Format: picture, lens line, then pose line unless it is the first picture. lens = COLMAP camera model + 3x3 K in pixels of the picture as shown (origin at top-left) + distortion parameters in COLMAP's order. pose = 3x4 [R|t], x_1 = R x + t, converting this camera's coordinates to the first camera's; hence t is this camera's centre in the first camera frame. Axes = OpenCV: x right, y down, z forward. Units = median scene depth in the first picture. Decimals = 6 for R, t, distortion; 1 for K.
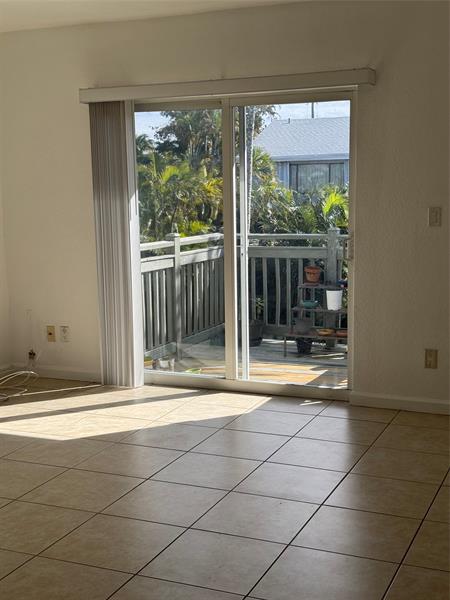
lens RADIAL K [[832.5, 0, 225.0], [0, 832.5, 300.0], [0, 0, 1]] dist [0.006300, 0.002589]
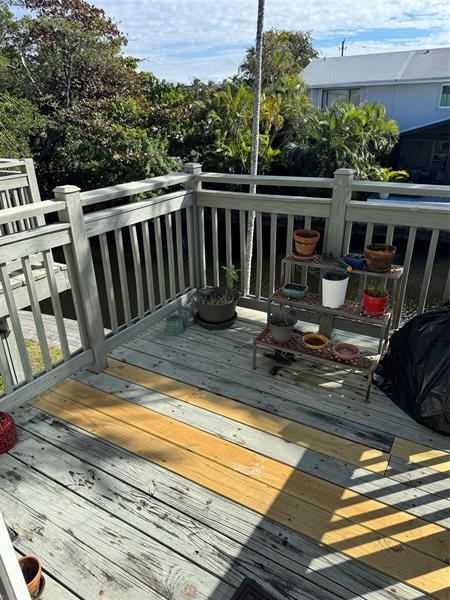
lens RADIAL K [[427.8, 0, 225.0], [0, 427.8, 300.0], [0, 0, 1]] dist [0.000868, -0.000099]
pose [[0.990991, 0.060364, -0.119553, 0.084673], [-0.023922, 0.958091, 0.285464, -0.085252], [0.131775, -0.280032, 0.950904, 0.650011]]
